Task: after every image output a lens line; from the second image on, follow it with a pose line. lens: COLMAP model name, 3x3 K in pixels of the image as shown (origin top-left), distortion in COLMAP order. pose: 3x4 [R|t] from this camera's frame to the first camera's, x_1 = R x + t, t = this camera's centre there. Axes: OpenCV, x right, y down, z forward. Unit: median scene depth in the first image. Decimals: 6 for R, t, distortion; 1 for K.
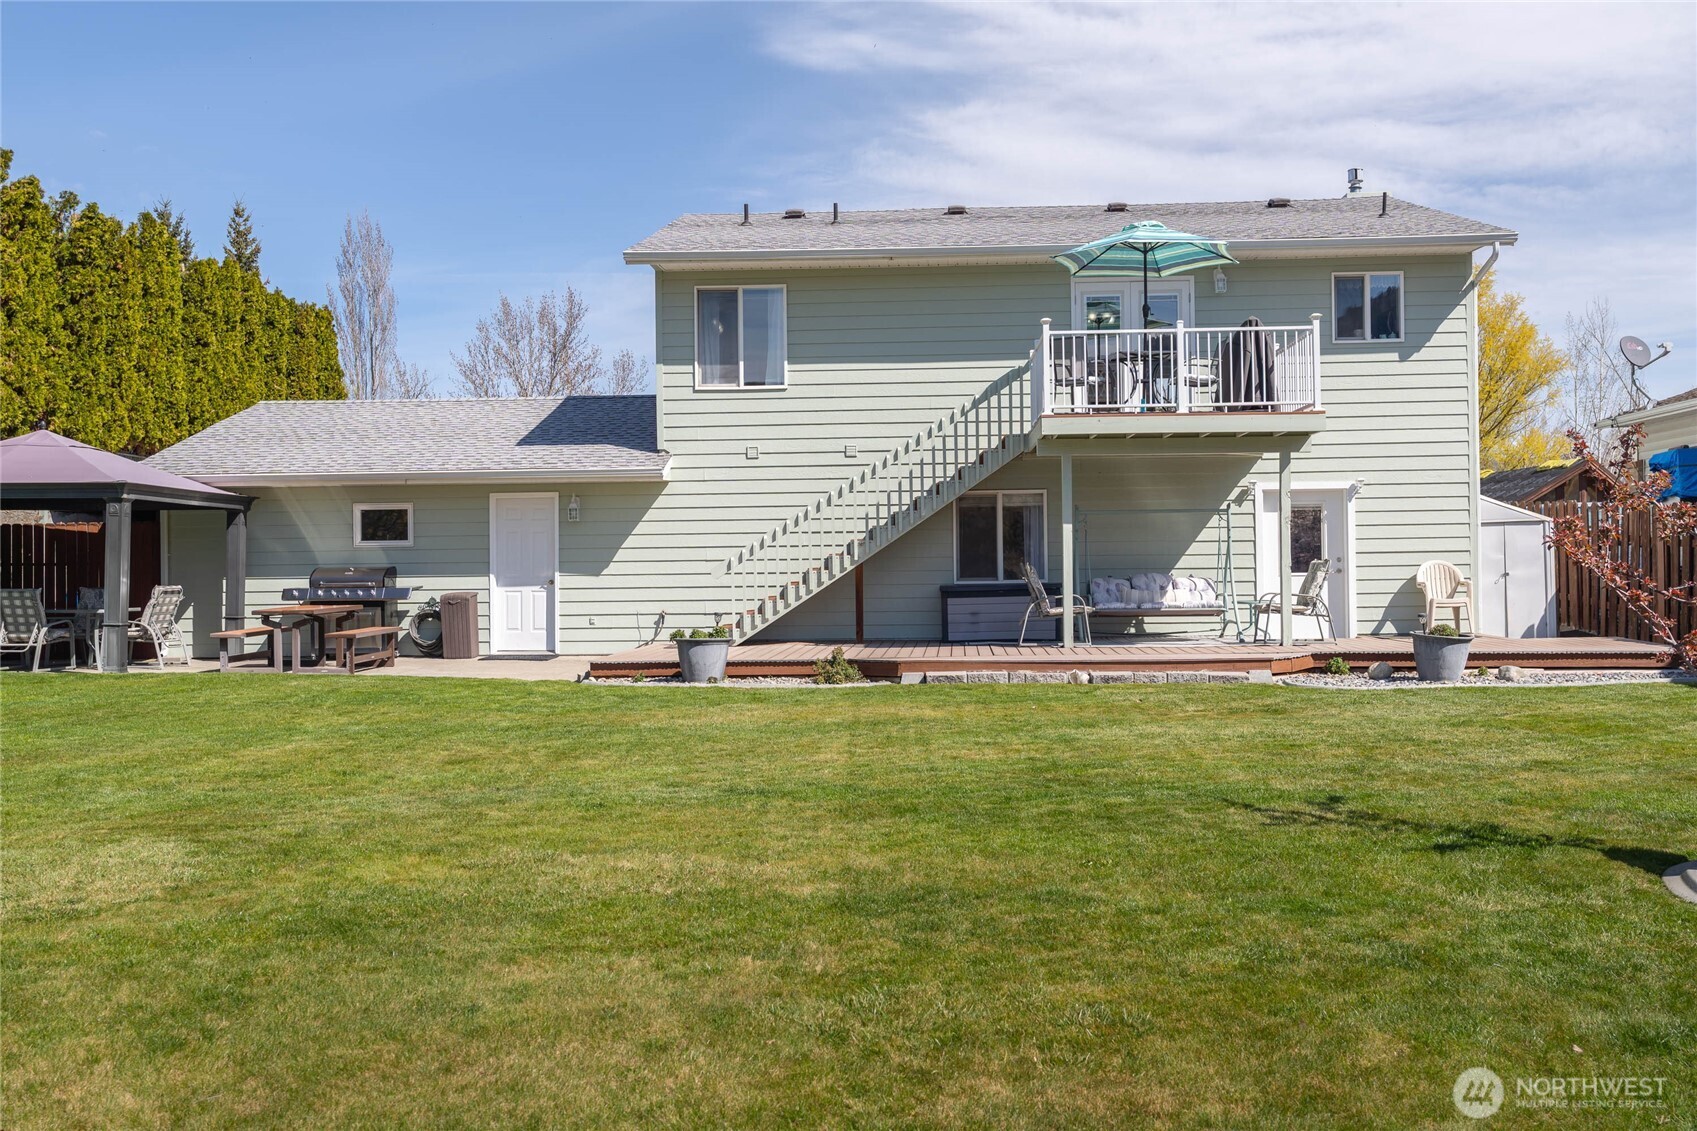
lens RADIAL K [[1588.7, 0, 855.6], [0, 1588.7, 574.6], [0, 0, 1]] dist [0.006188, 0.000000]
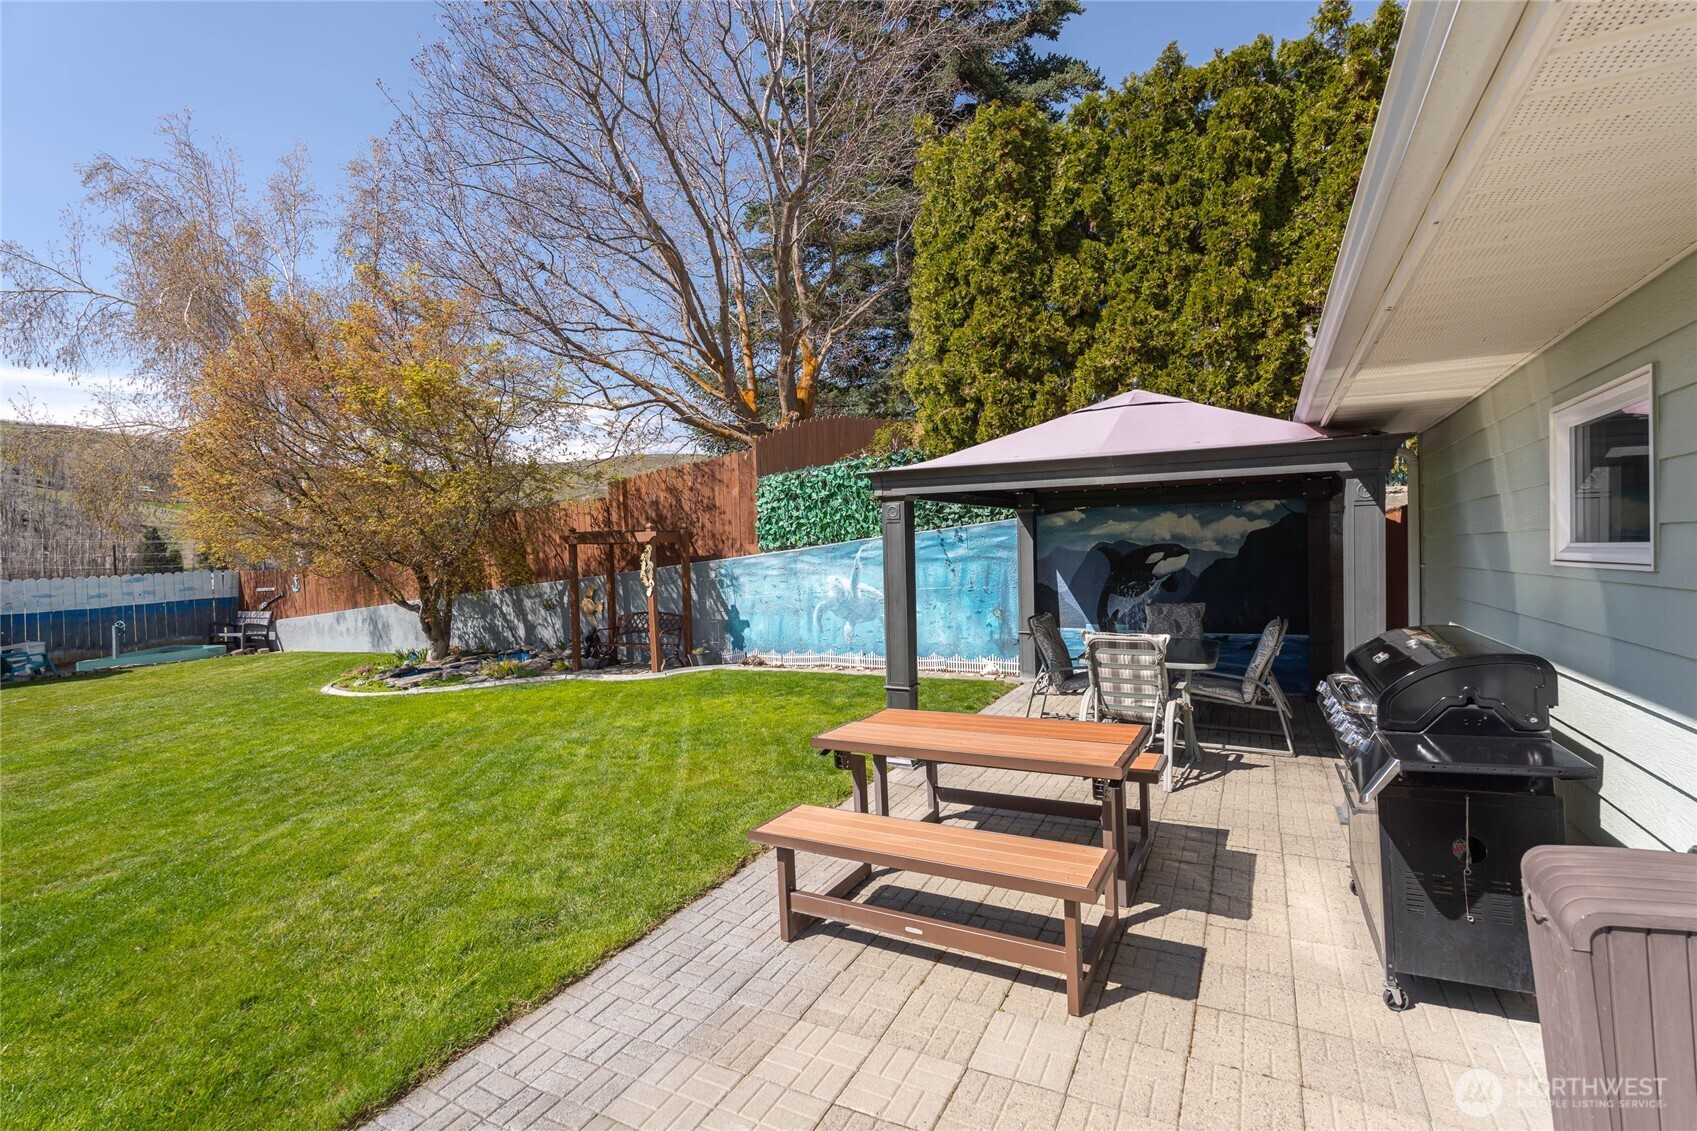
lens RADIAL K [[768.9, 0, 858.9], [0, 768.9, 549.8], [0, 0, 1]] dist [-0.006668, -0.000081]
pose [[-0.411430, 0.017224, -0.911279, -0.143714], [0.024254, 0.999674, 0.007944, -0.025664], [0.911119, -0.018833, -0.411714, 0.987982]]
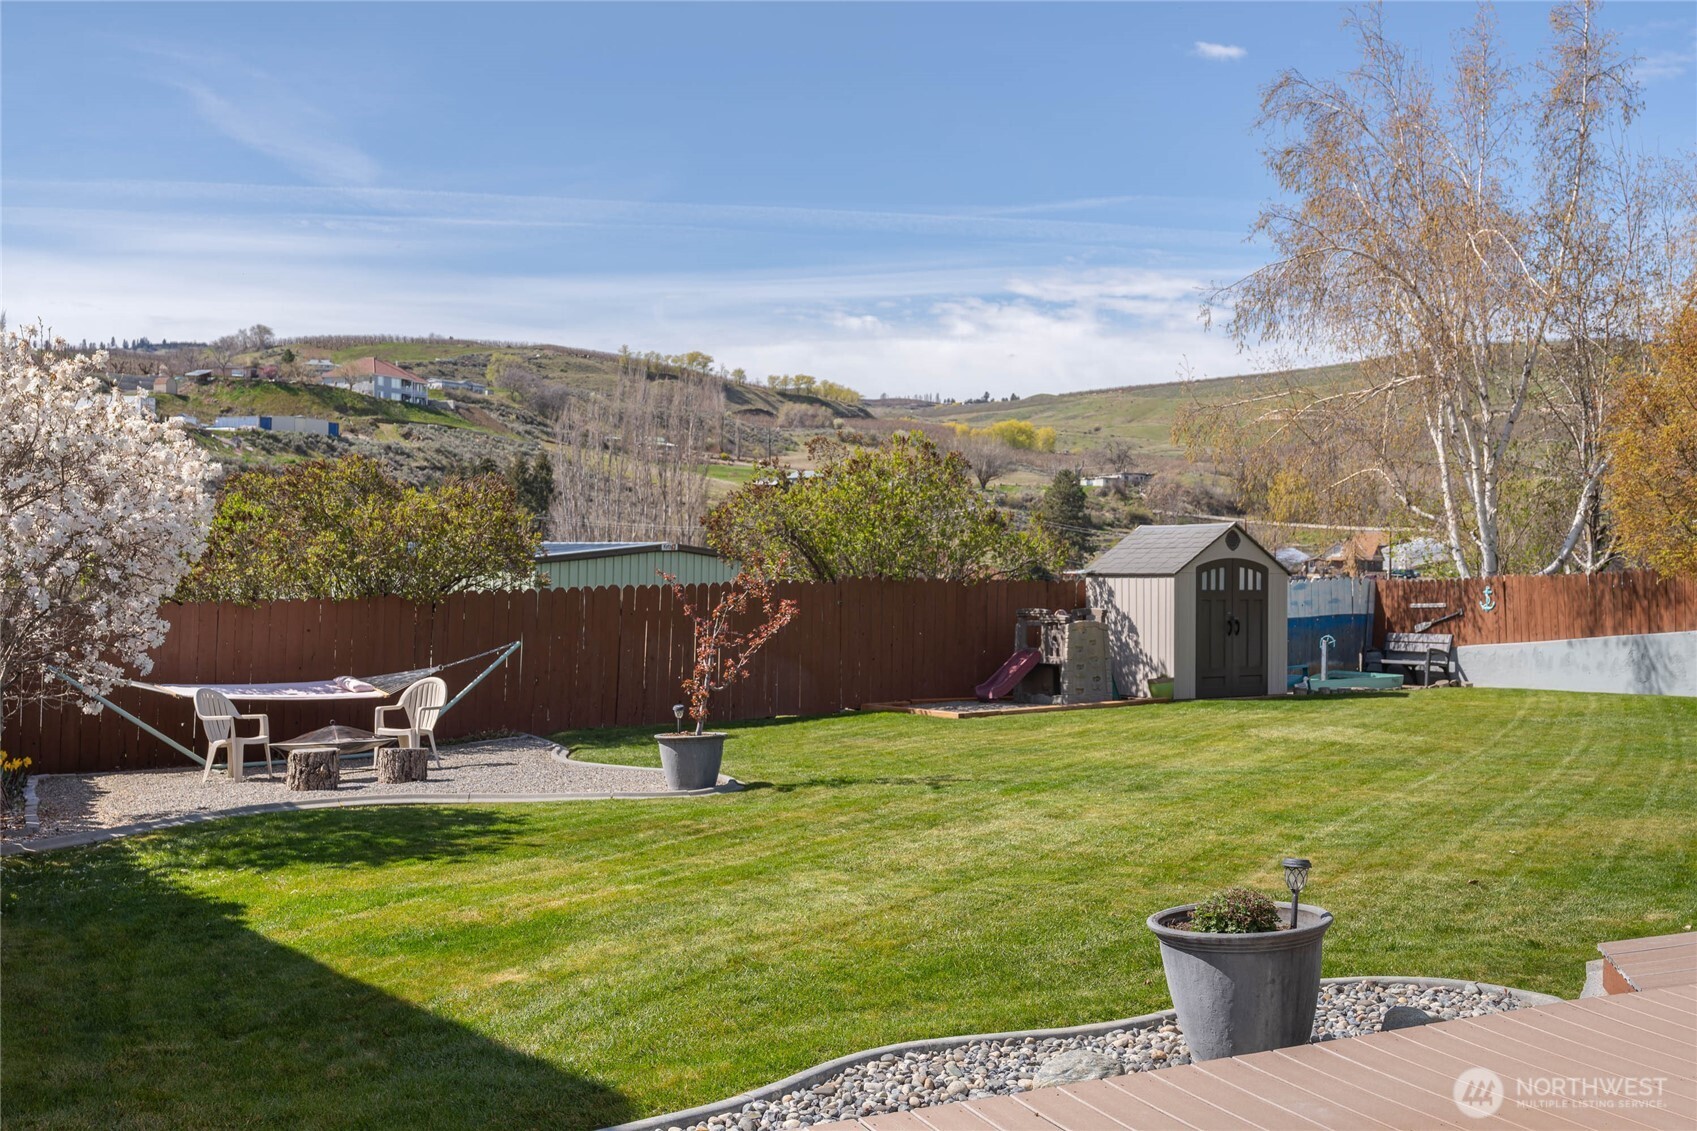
lens RADIAL K [[1669.1, 0, 862.2], [0, 1669.1, 562.2], [0, 0, 1]] dist [0.005895, 0.000000]
pose [[-0.863105, 0.000413, -0.505025, 0.483925], [-0.001149, 0.999995, 0.002782, -0.030373], [0.505024, 0.002981, -0.863100, 1.002375]]
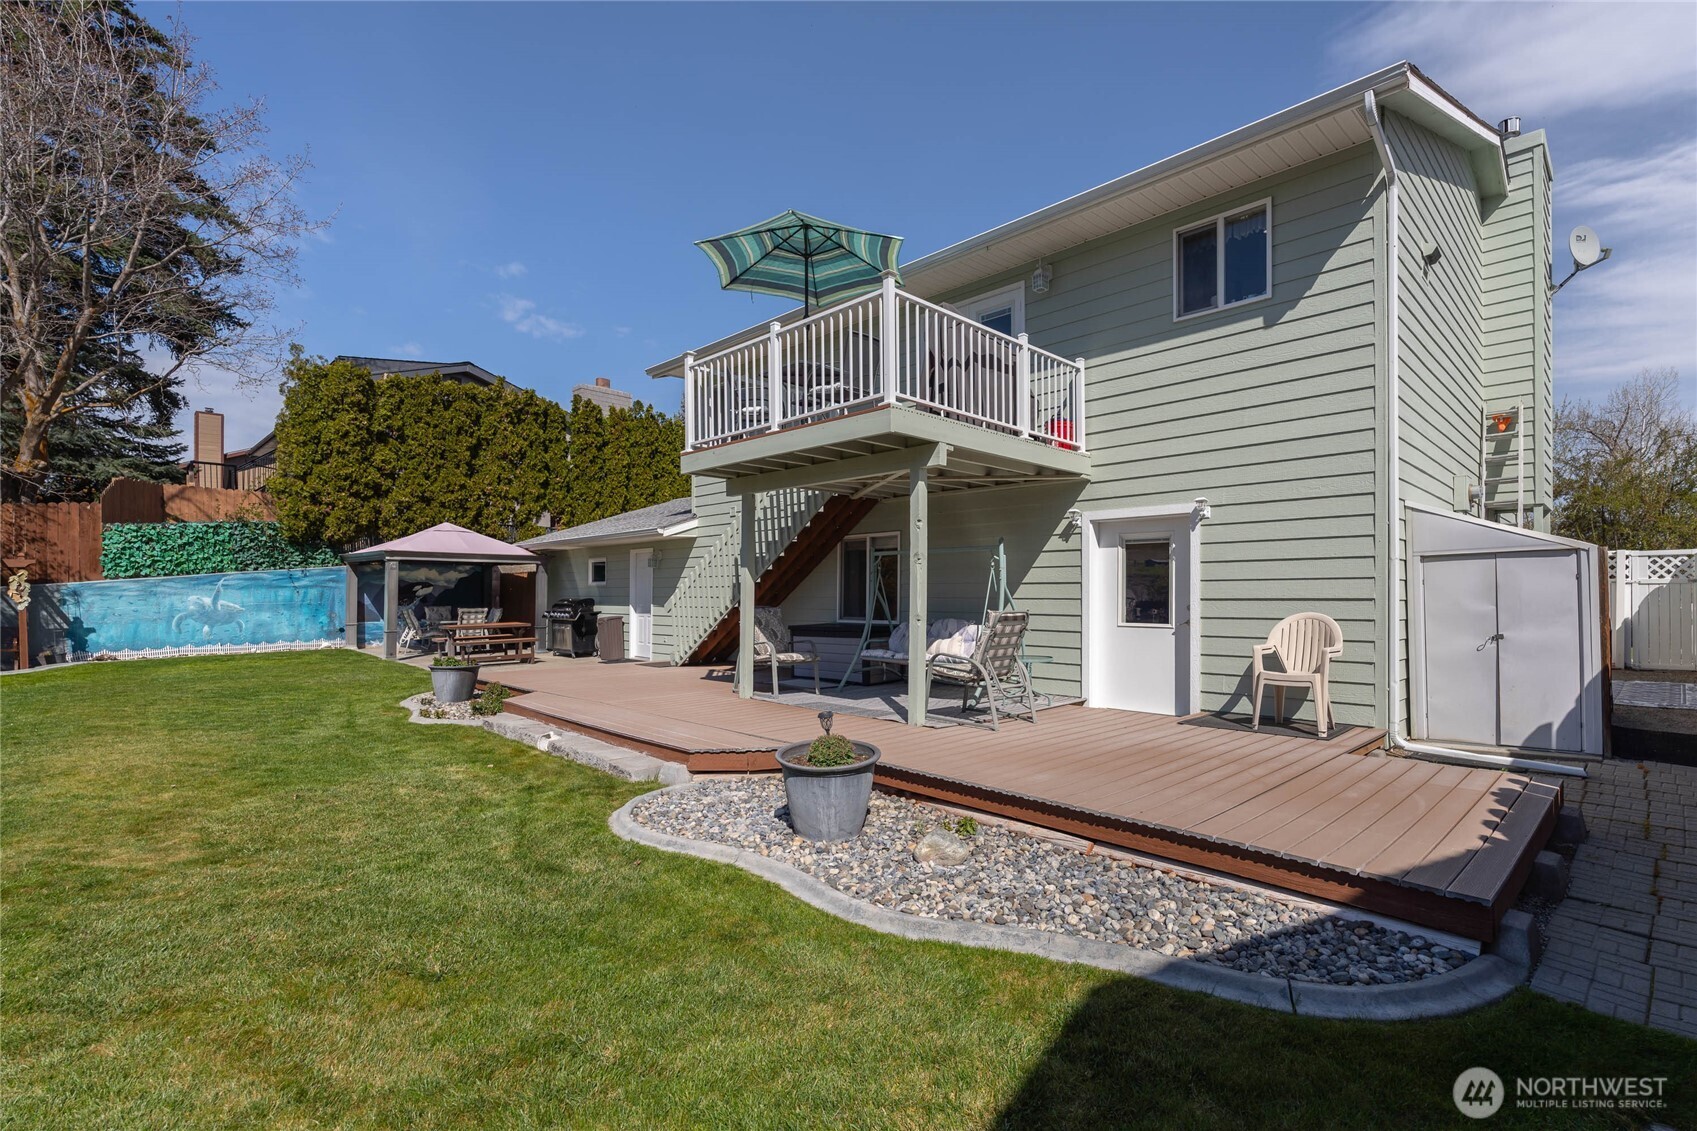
lens RADIAL K [[768.9, 0, 886.2], [0, 768.9, 594.1], [0, 0, 1]] dist [-0.006668, -0.000081]
pose [[0.749496, 0.010822, -0.661920, 0.447882], [-0.007659, 0.999941, 0.007676, -0.018099], [0.661964, -0.000683, 0.749535, 0.644814]]
